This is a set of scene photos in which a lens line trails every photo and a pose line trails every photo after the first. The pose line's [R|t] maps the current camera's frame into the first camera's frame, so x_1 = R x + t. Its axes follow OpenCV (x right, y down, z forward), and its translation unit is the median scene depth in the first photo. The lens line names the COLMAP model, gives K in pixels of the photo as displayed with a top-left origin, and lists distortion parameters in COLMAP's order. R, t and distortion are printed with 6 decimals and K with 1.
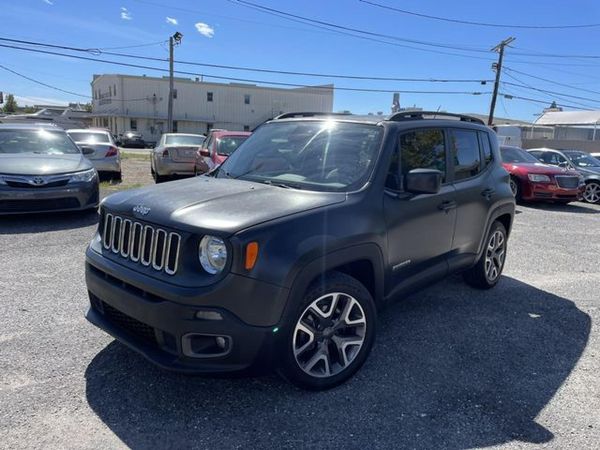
lens RADIAL K [[450.5, 0, 298.7], [0, 450.5, 222.3], [0, 0, 1]] dist [0.069597, -0.078885]
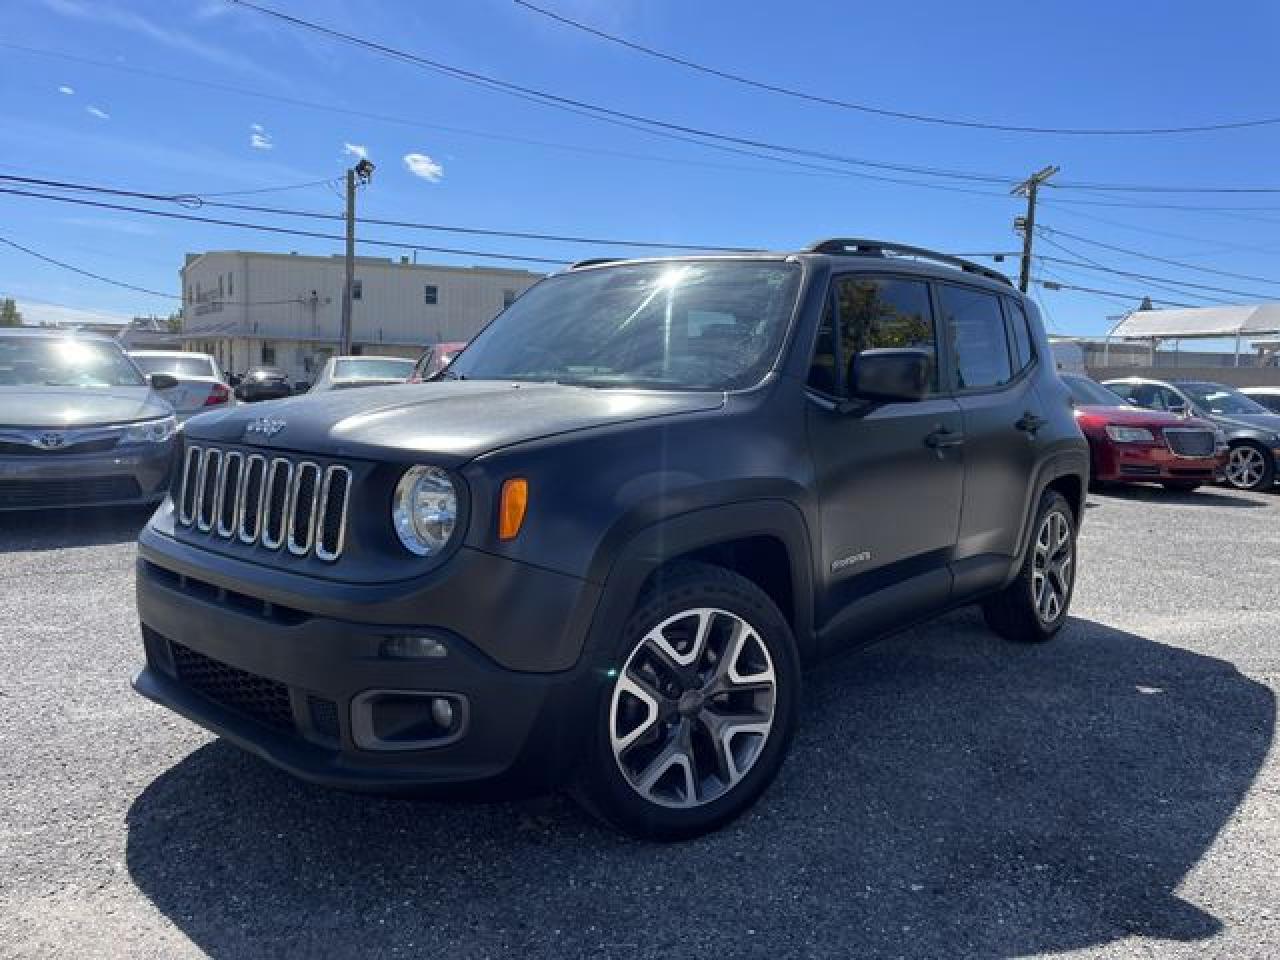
lens RADIAL K [[961.1, 0, 633.5], [0, 961.1, 466.2], [0, 0, 1]] dist [0.069597, -0.078885]
pose [[0.999786, -0.014538, 0.014684, -0.000174], [0.015909, 0.995060, -0.097995, 0.097885], [-0.013186, 0.098208, 0.995079, 0.046734]]
